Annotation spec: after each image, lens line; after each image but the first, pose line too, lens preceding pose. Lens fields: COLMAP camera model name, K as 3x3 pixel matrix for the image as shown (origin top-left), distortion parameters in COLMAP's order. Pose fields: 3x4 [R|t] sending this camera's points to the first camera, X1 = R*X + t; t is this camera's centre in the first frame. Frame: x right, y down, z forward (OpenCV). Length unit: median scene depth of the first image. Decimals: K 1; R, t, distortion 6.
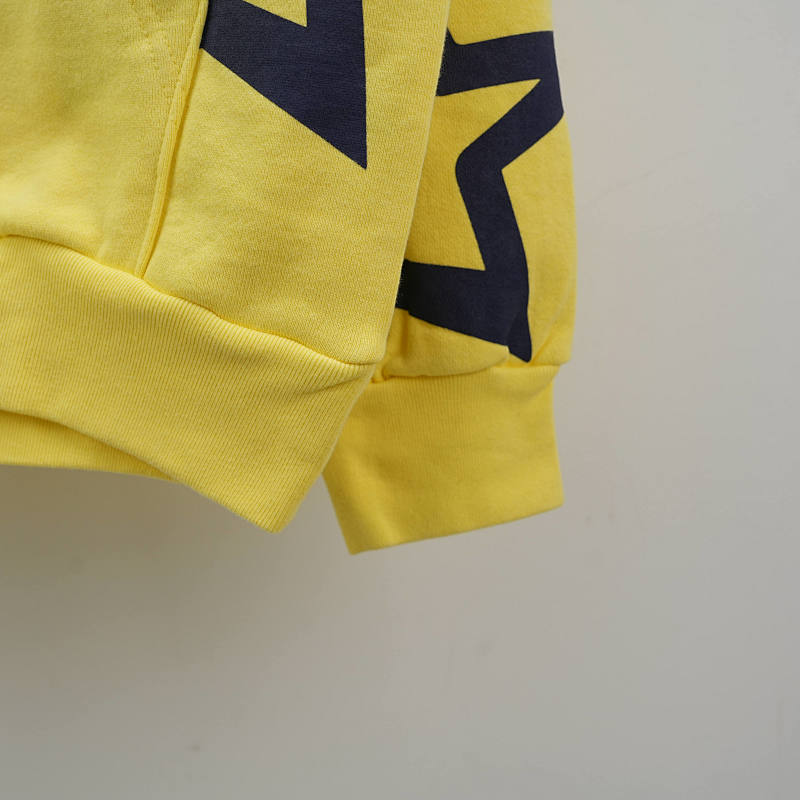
lens RADIAL K [[1043.6, 0, 400.0], [0, 1043.6, 400.0], [0, 0, 1]] dist [-0.015753, 0.032753]
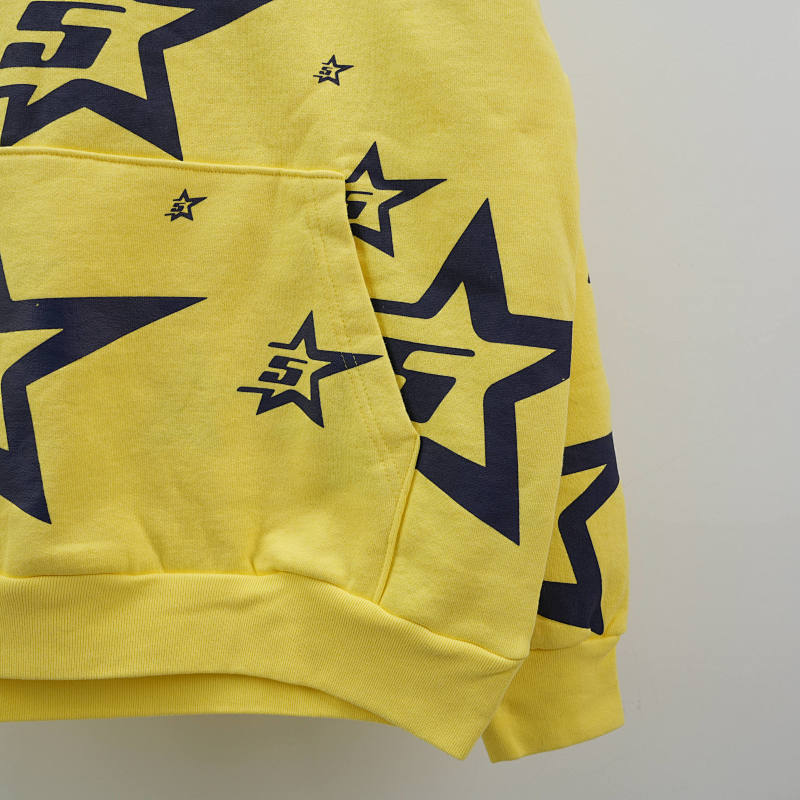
lens RADIAL K [[1043.6, 0, 400.0], [0, 1043.6, 400.0], [0, 0, 1]] dist [-0.015753, 0.032753]
pose [[0.998913, -0.012776, 0.044828, -0.284118], [0.016890, 0.995557, -0.092632, -0.286052], [-0.043446, 0.093289, 0.994691, -0.675370]]
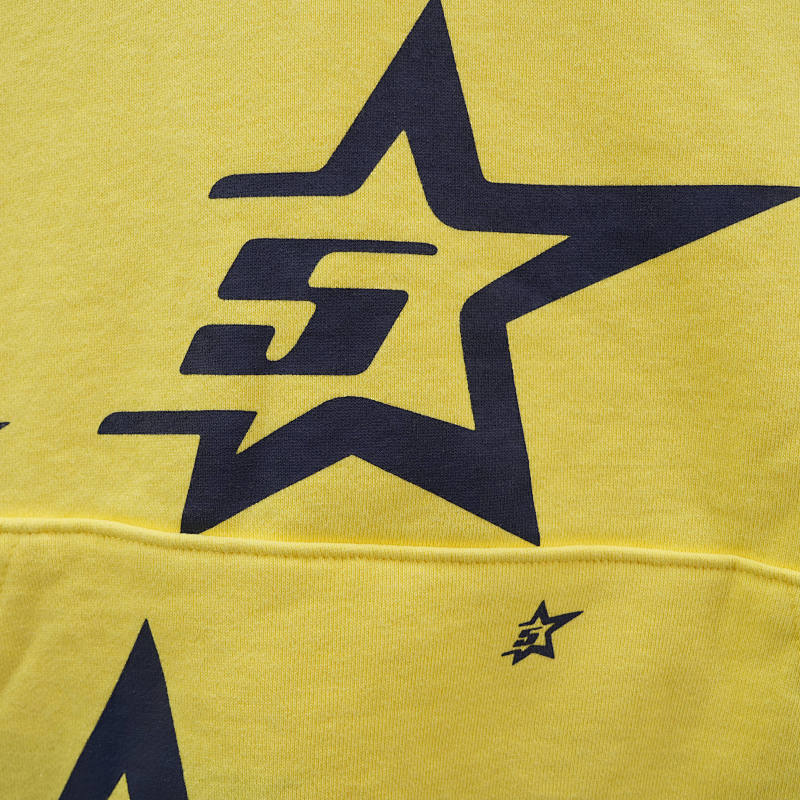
lens RADIAL K [[1043.6, 0, 400.0], [0, 1043.6, 400.0], [0, 0, 1]] dist [-0.015753, 0.032753]
pose [[0.997842, 0.000986, -0.065648, -0.605299], [-0.007133, 0.995596, -0.093475, -0.859695], [0.065267, 0.093741, 0.993455, 0.128801]]
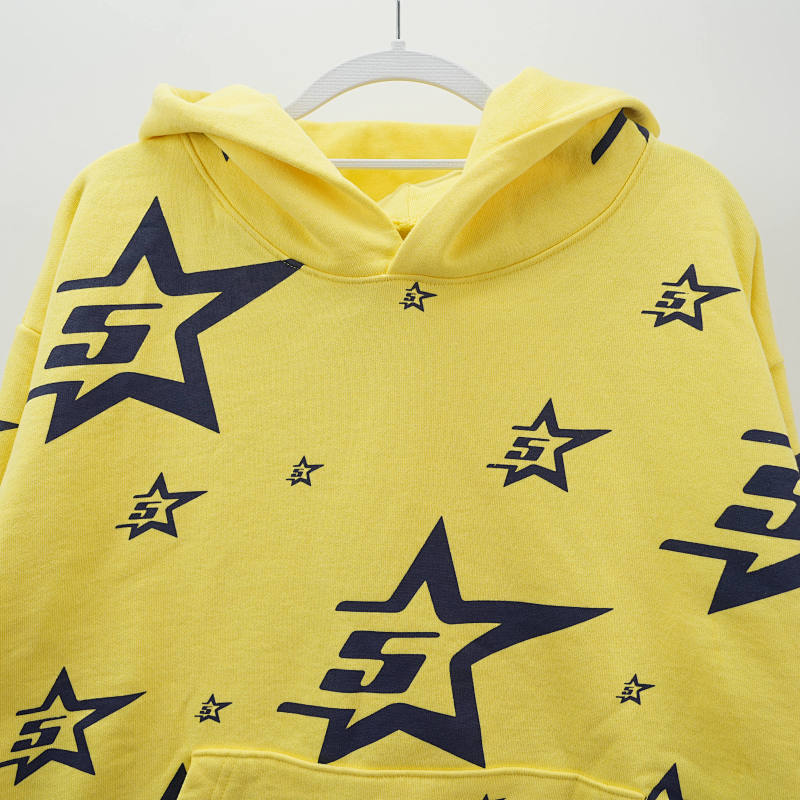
lens RADIAL K [[1043.6, 0, 400.0], [0, 1043.6, 400.0], [0, 0, 1]] dist [-0.015753, 0.032753]
pose [[0.998625, 0.017385, -0.049464, -0.615947], [-0.023239, 0.992459, -0.120356, -1.217227], [0.046998, 0.121340, 0.991498, -0.836230]]
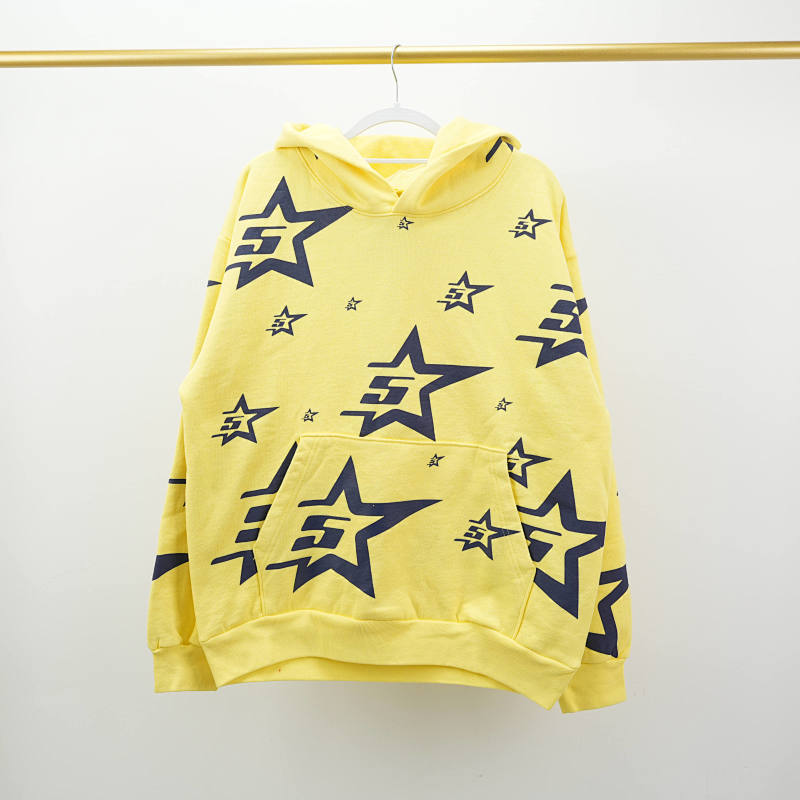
lens RADIAL K [[1043.6, 0, 400.0], [0, 1043.6, 400.0], [0, 0, 1]] dist [-0.015753, 0.032753]
pose [[0.998516, 0.024423, -0.048671, -0.498367], [-0.027485, 0.997618, -0.063272, -0.731031], [0.047010, 0.064516, 0.996809, -2.816016]]
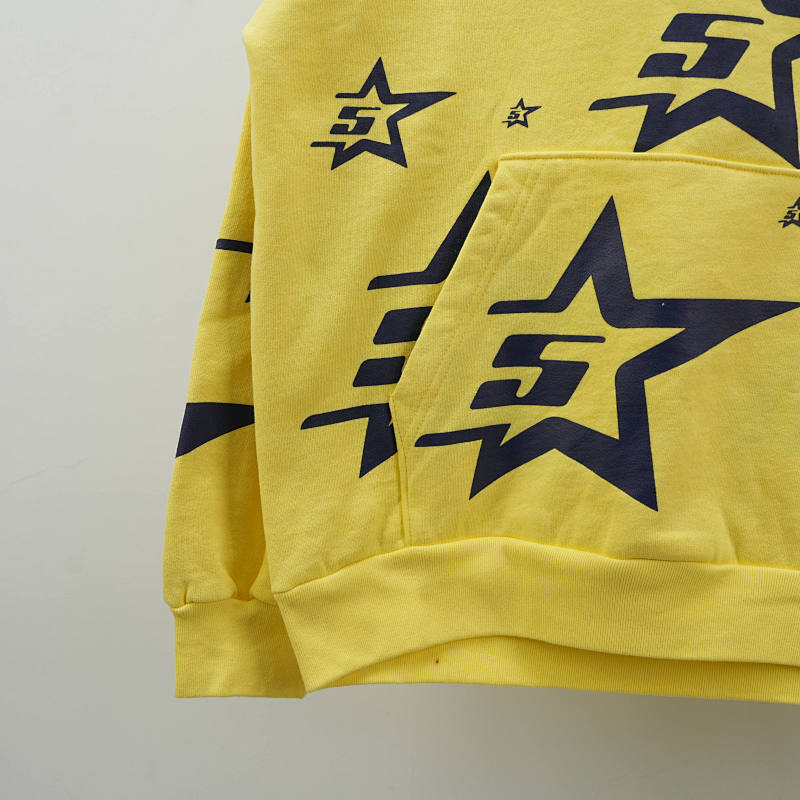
lens RADIAL K [[1043.6, 0, 400.0], [0, 1043.6, 400.0], [0, 0, 1]] dist [-0.015753, 0.032753]
pose [[0.992337, 0.050297, -0.112858, -0.987723], [-0.057346, 0.996543, -0.060106, -0.308687], [0.109445, 0.066118, 0.991791, -0.783047]]
